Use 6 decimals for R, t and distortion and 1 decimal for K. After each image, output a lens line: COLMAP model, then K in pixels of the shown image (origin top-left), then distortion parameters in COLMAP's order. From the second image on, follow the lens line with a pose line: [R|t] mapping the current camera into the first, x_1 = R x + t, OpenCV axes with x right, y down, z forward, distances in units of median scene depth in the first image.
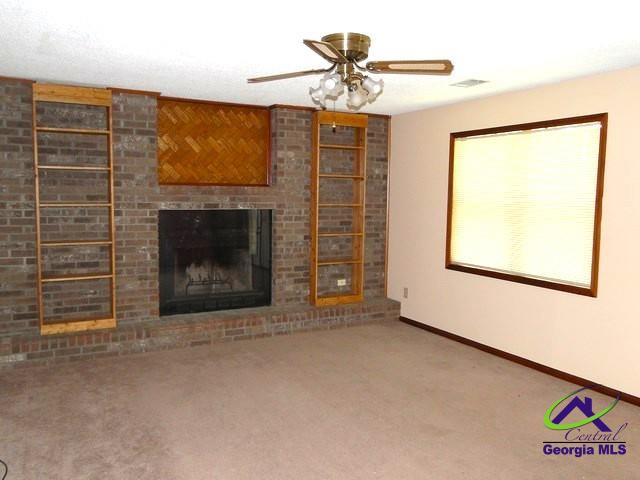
lens RADIAL K [[525.1, 0, 320.0], [0, 525.1, 240.0], [0, 0, 1]] dist [-0.001779, 0.001239]
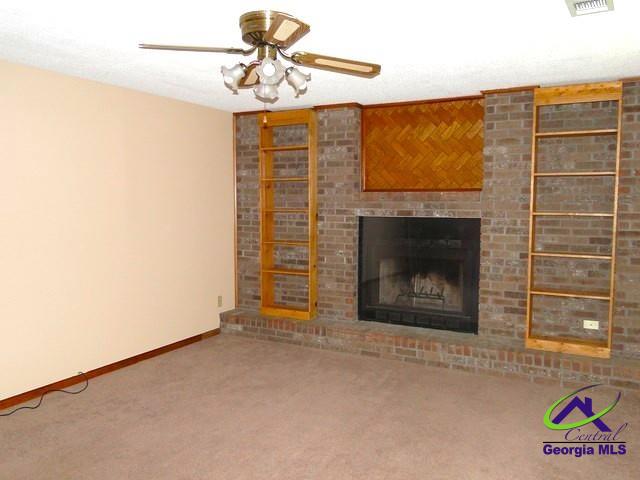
lens RADIAL K [[525.1, 0, 320.0], [0, 525.1, 240.0], [0, 0, 1]] dist [-0.001779, 0.001239]
pose [[0.553214, 0.053782, -0.831301, 0.494107], [-0.068270, 0.997484, 0.019100, -0.024717], [0.830237, 0.046187, 0.555494, 0.357776]]
